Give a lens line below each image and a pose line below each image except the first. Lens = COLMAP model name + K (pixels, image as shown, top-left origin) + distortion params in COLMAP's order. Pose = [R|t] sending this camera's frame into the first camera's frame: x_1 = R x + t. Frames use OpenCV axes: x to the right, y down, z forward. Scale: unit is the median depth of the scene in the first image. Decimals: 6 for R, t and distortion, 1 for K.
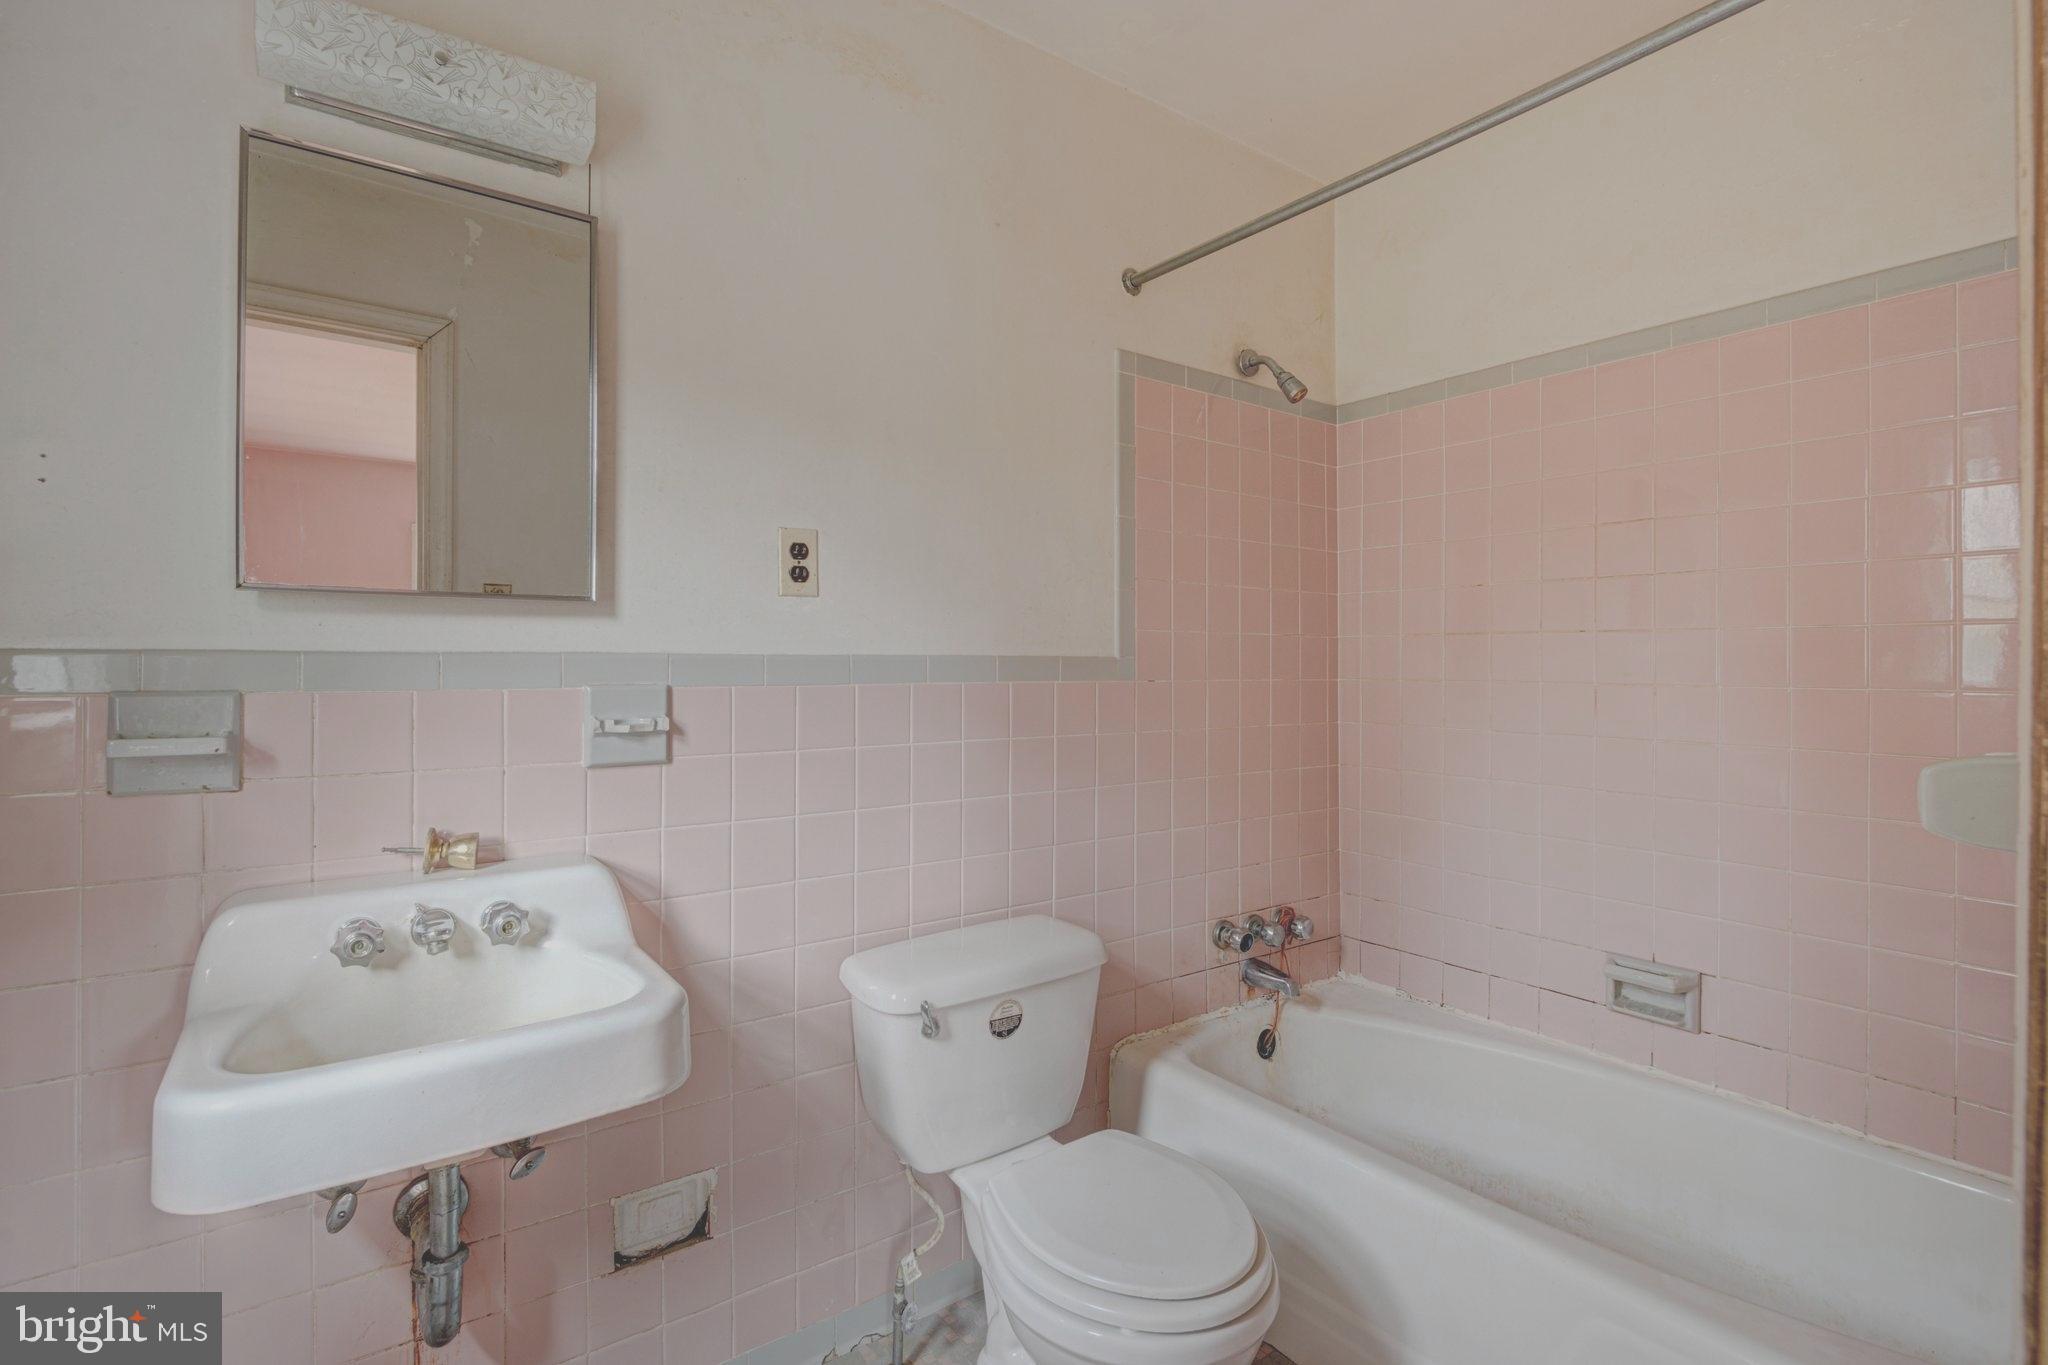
lens RADIAL K [[955.4, 0, 1026.5], [0, 955.4, 674.1], [0, 0, 1]] dist [-0.015229, 0.002310]
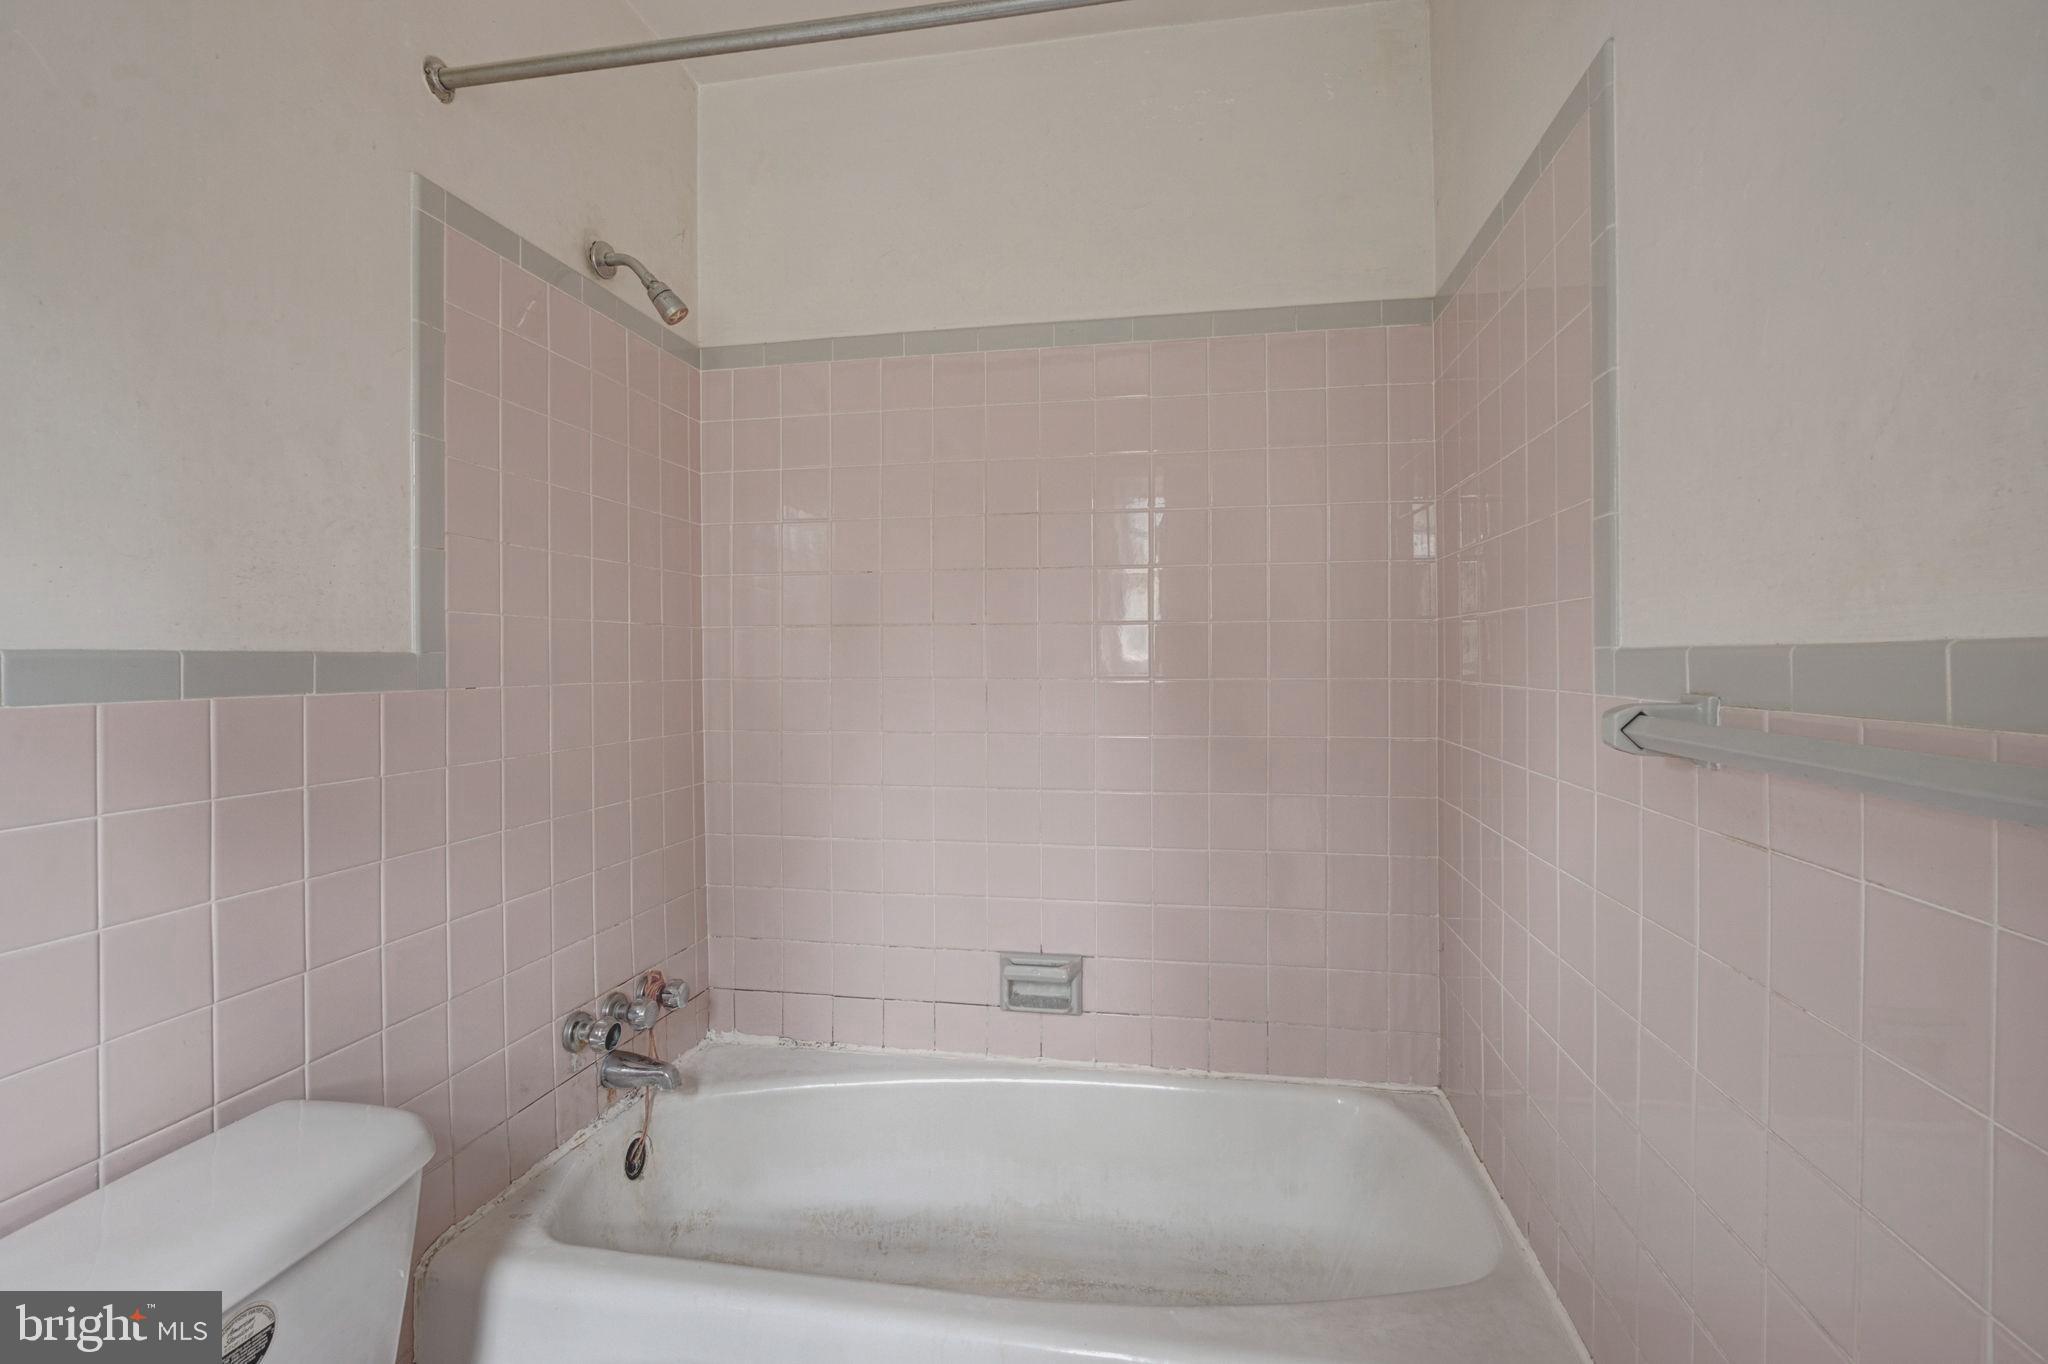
lens RADIAL K [[955.4, 0, 1019.8], [0, 955.4, 662.3], [0, 0, 1]] dist [-0.015229, 0.002310]
pose [[0.729927, -0.009199, 0.683463, -0.042901], [0.013743, 0.999905, -0.001219, -0.005193], [-0.683387, 0.010282, 0.729984, 0.244835]]
